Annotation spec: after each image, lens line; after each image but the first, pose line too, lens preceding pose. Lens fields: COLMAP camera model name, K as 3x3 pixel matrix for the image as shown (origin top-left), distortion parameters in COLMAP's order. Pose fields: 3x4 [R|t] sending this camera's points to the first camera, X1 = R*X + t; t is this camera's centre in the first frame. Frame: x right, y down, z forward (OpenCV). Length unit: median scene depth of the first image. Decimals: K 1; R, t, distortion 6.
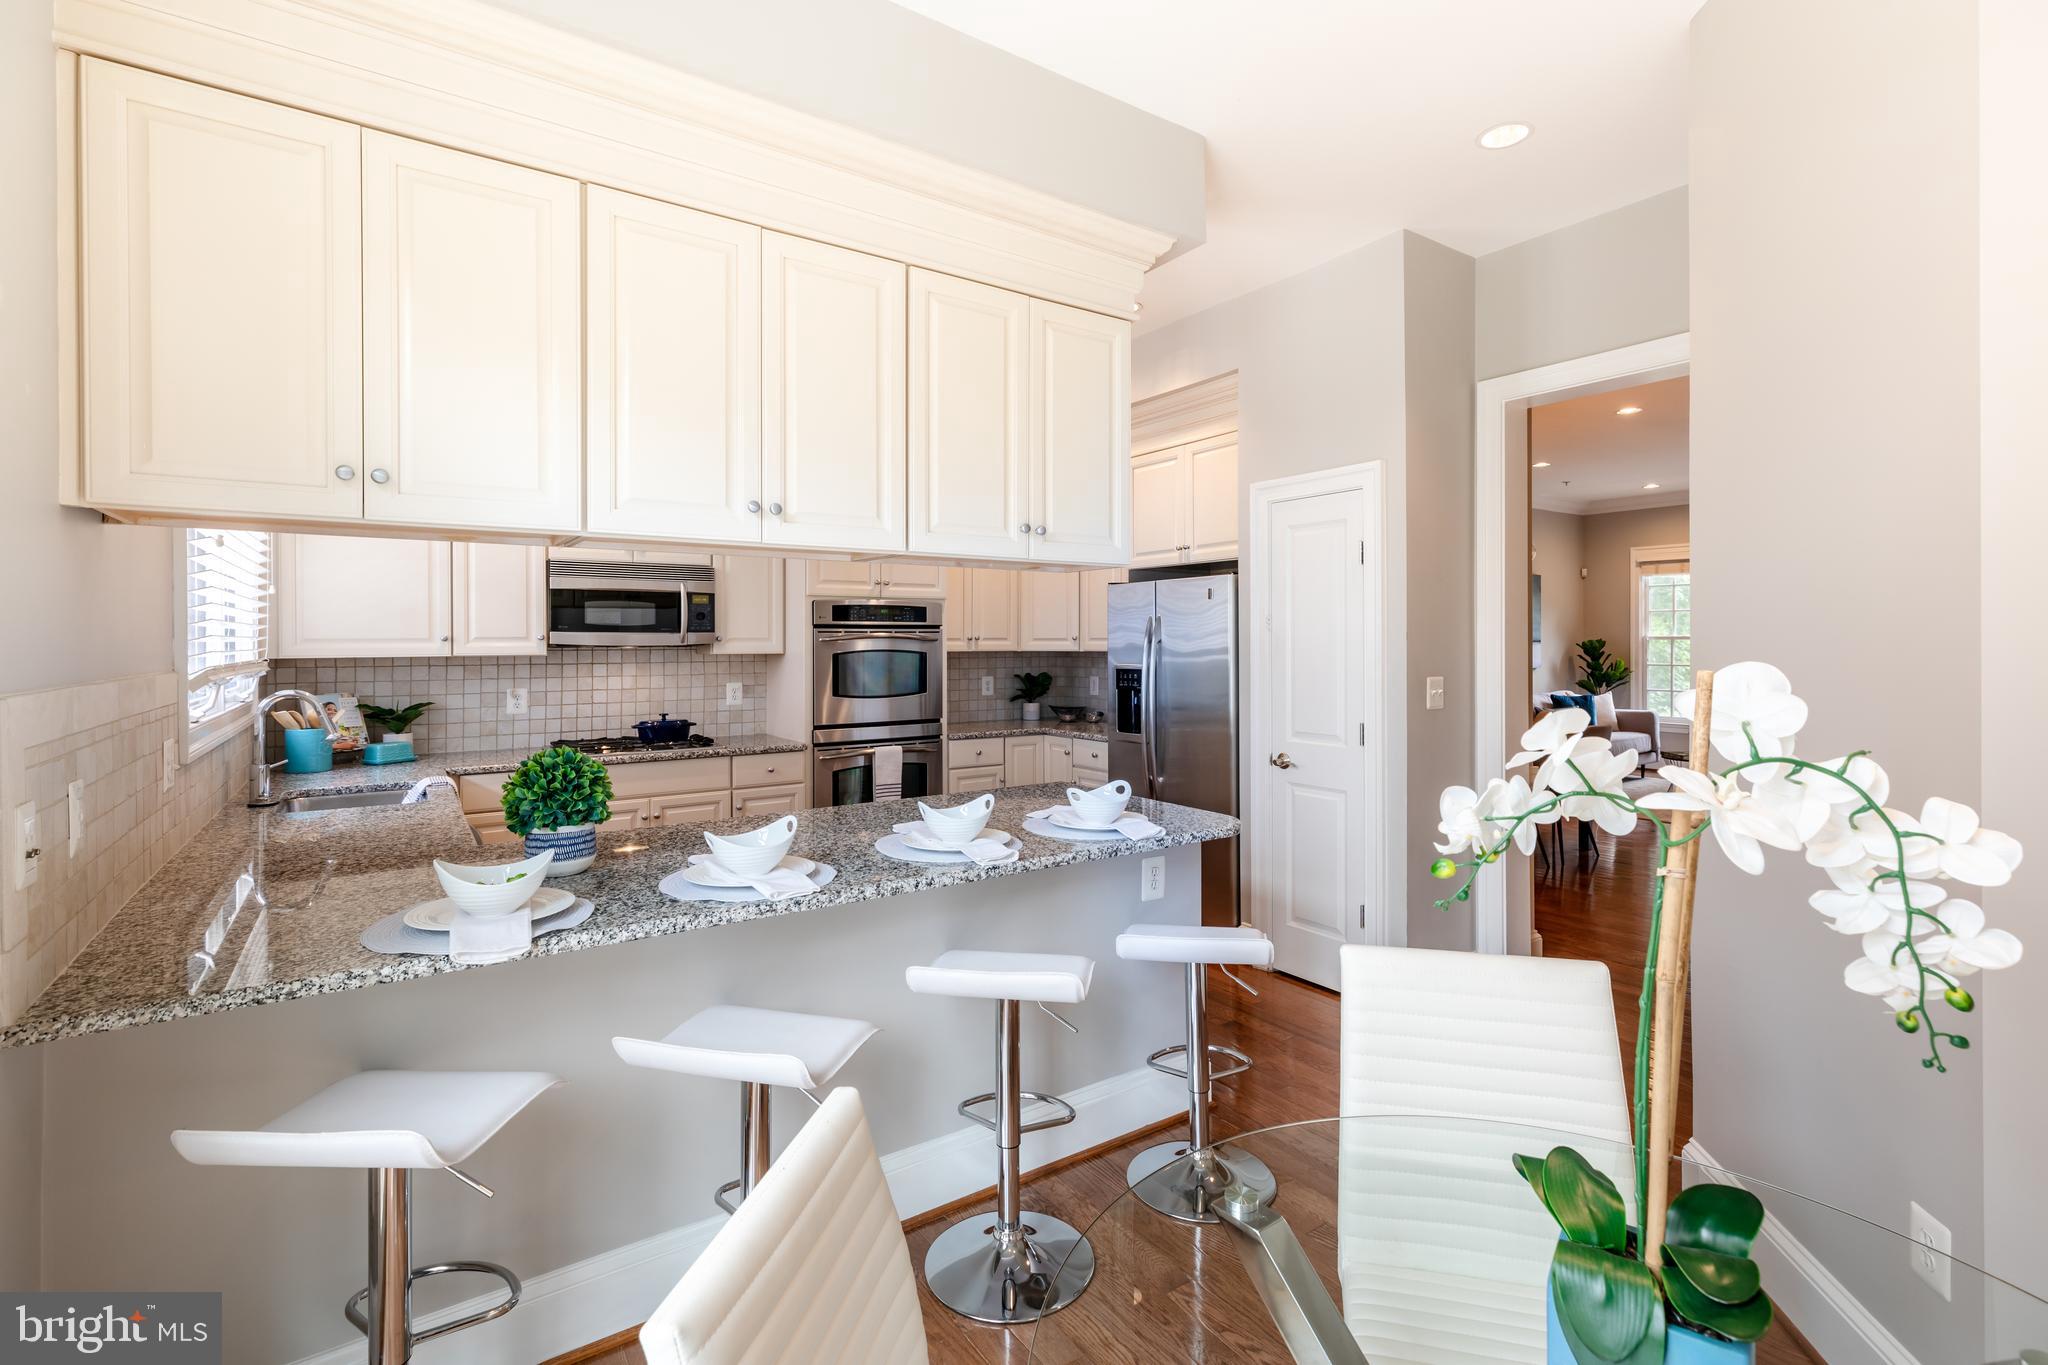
lens RADIAL K [[938.1, 0, 1032.2], [0, 938.1, 650.2], [0, 0, 1]] dist [0.003407, 0.000508]
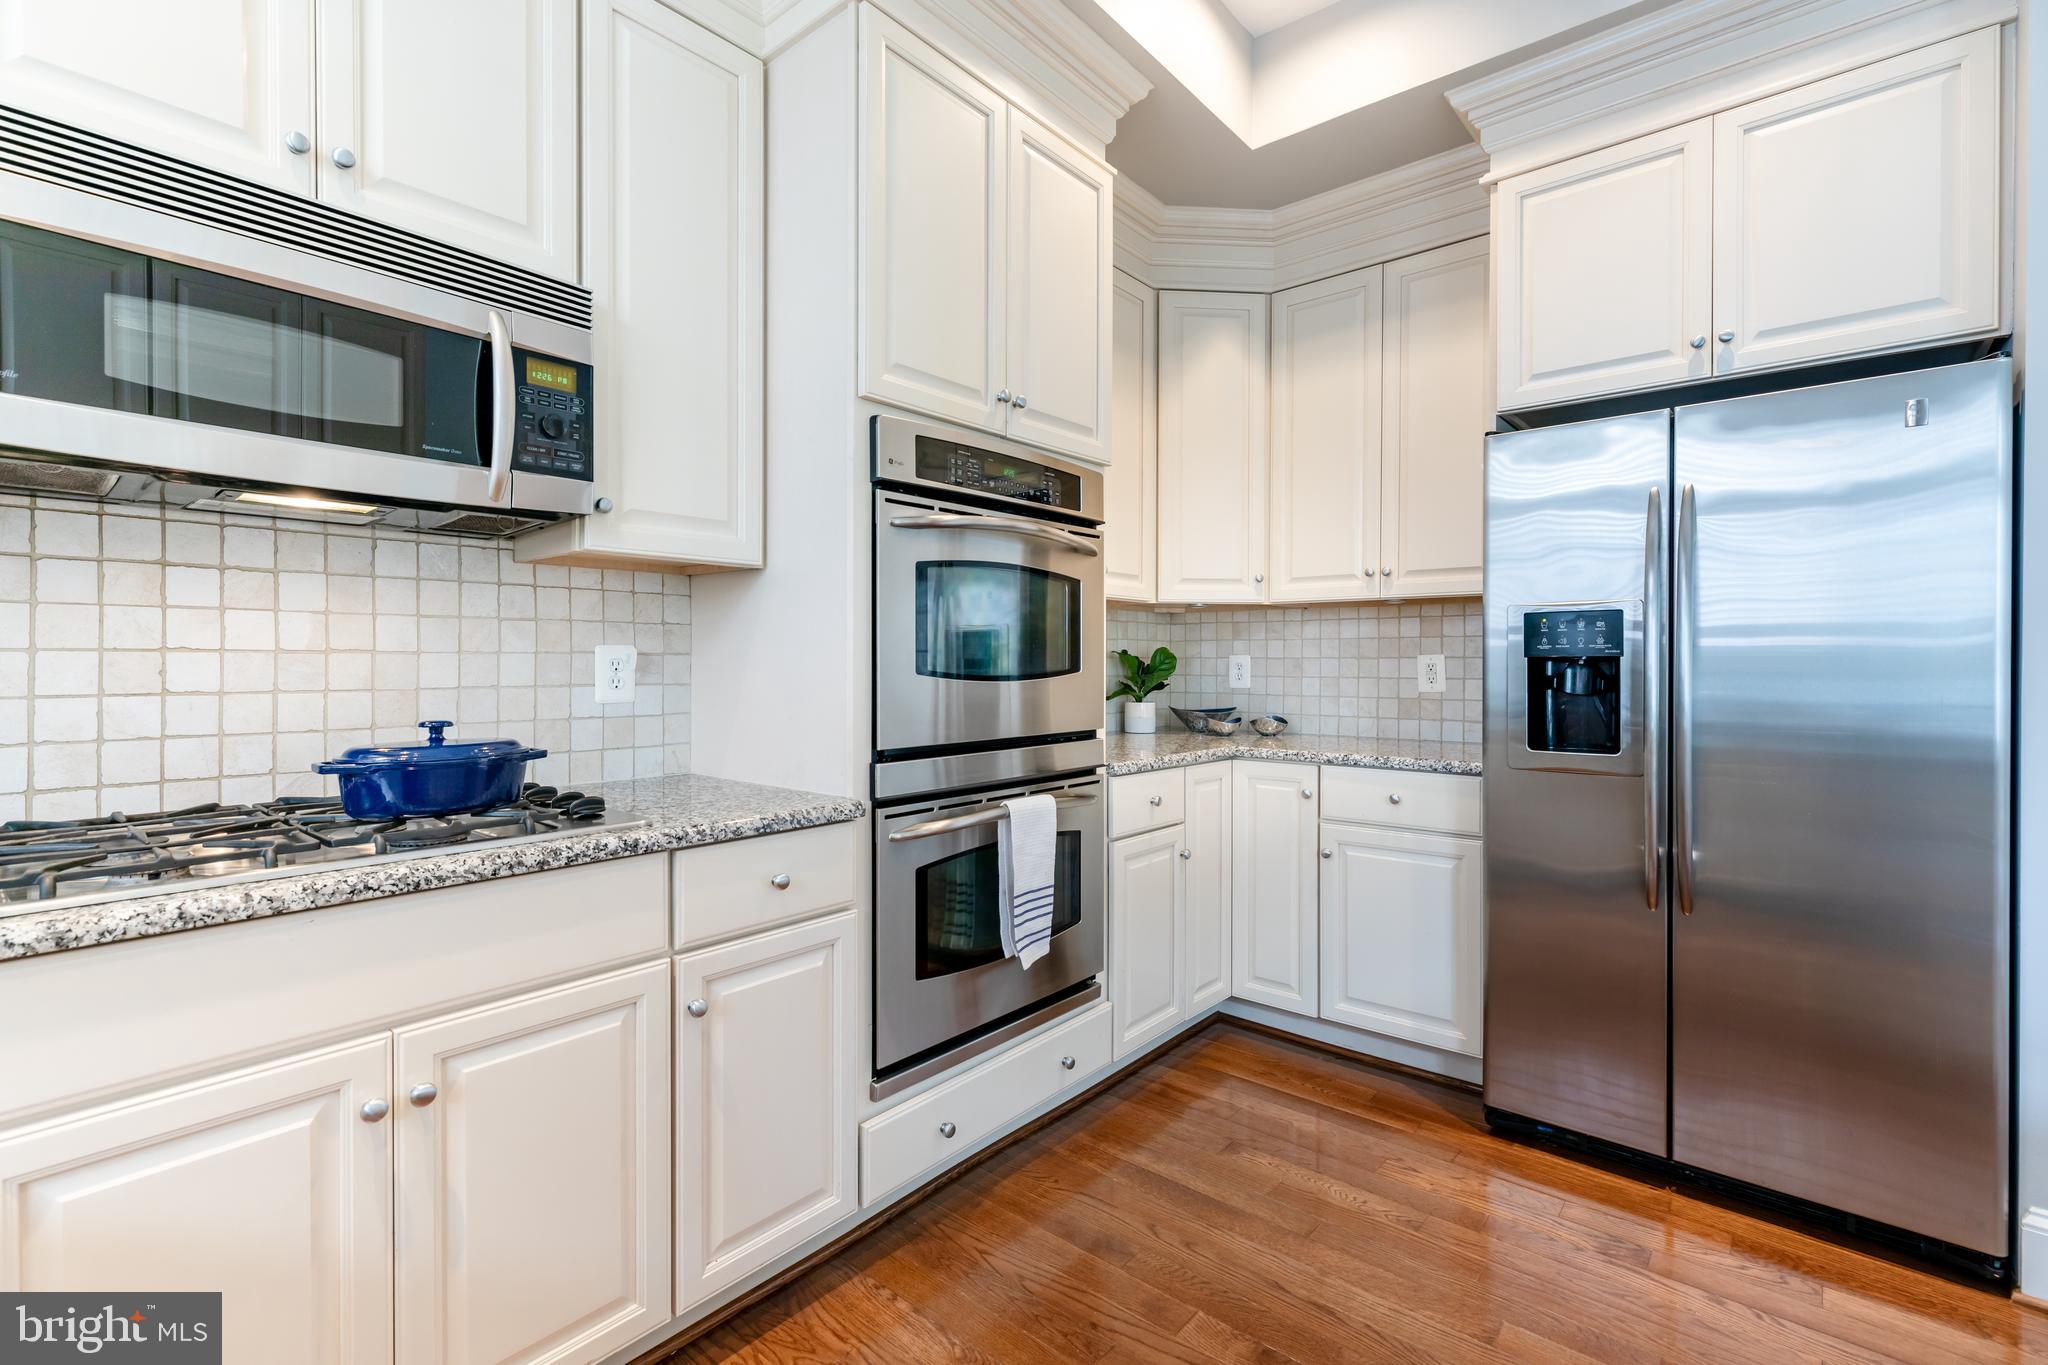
lens RADIAL K [[938.1, 0, 1011.1], [0, 938.1, 668.6], [0, 0, 1]] dist [0.003407, 0.000508]
pose [[0.969690, 0.000143, 0.244337, -0.274264], [0.000486, 0.999997, -0.002513, 0.049236], [-0.244336, 0.002556, 0.969687, 0.632200]]
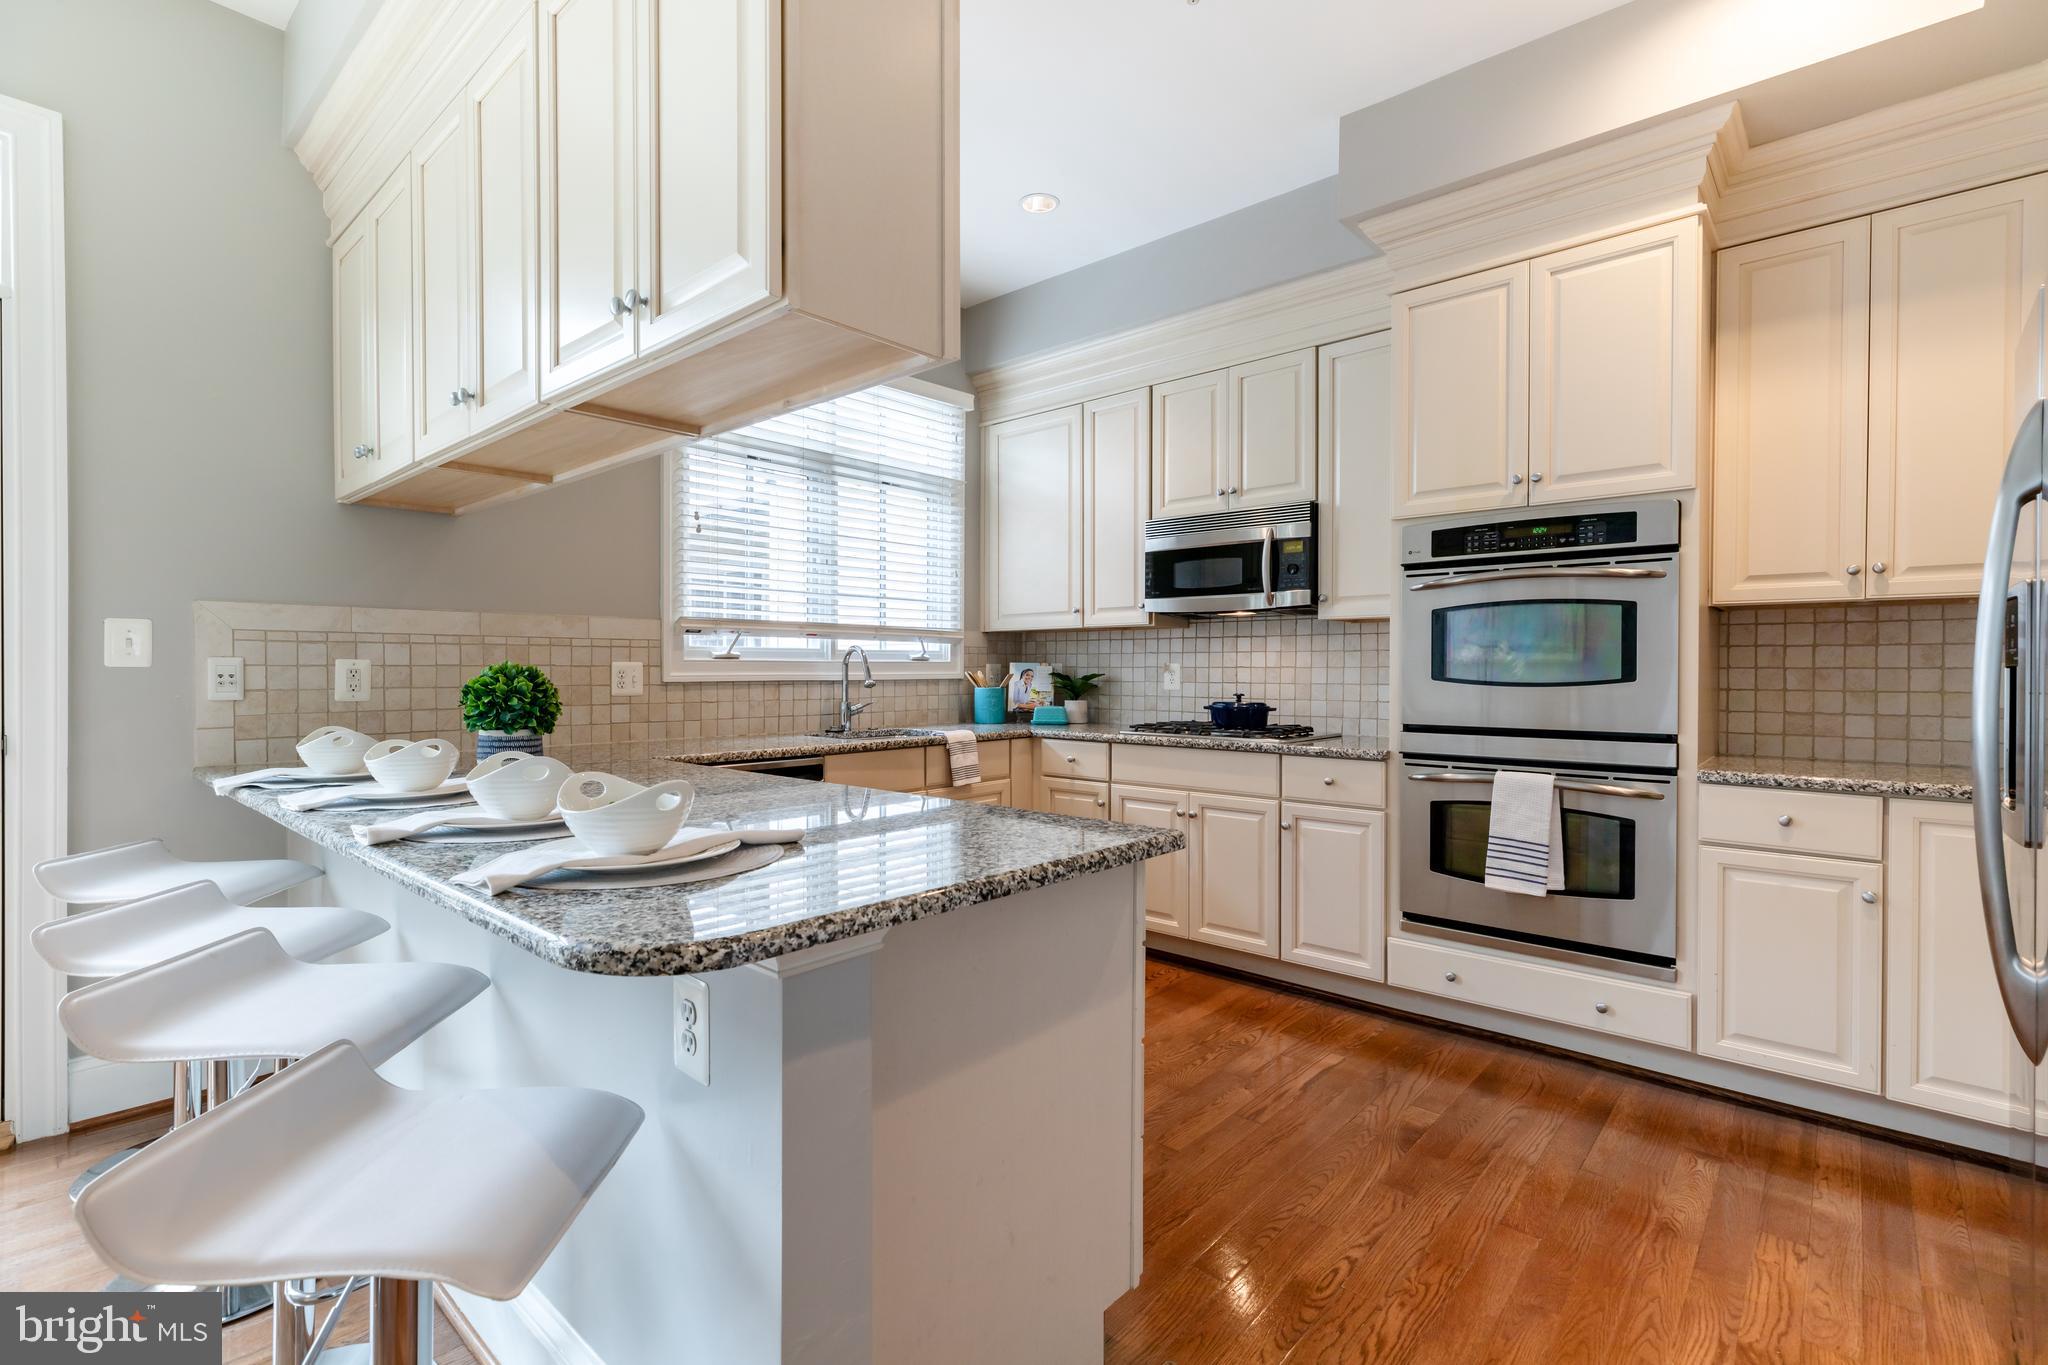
lens RADIAL K [[938.1, 0, 1043.8], [0, 938.1, 681.6], [0, 0, 1]] dist [0.003407, 0.000508]
pose [[0.230896, 0.013573, -0.972884, 0.334164], [-0.013843, 0.999847, 0.010664, 0.048717], [0.972880, 0.011005, 0.231049, 0.622980]]
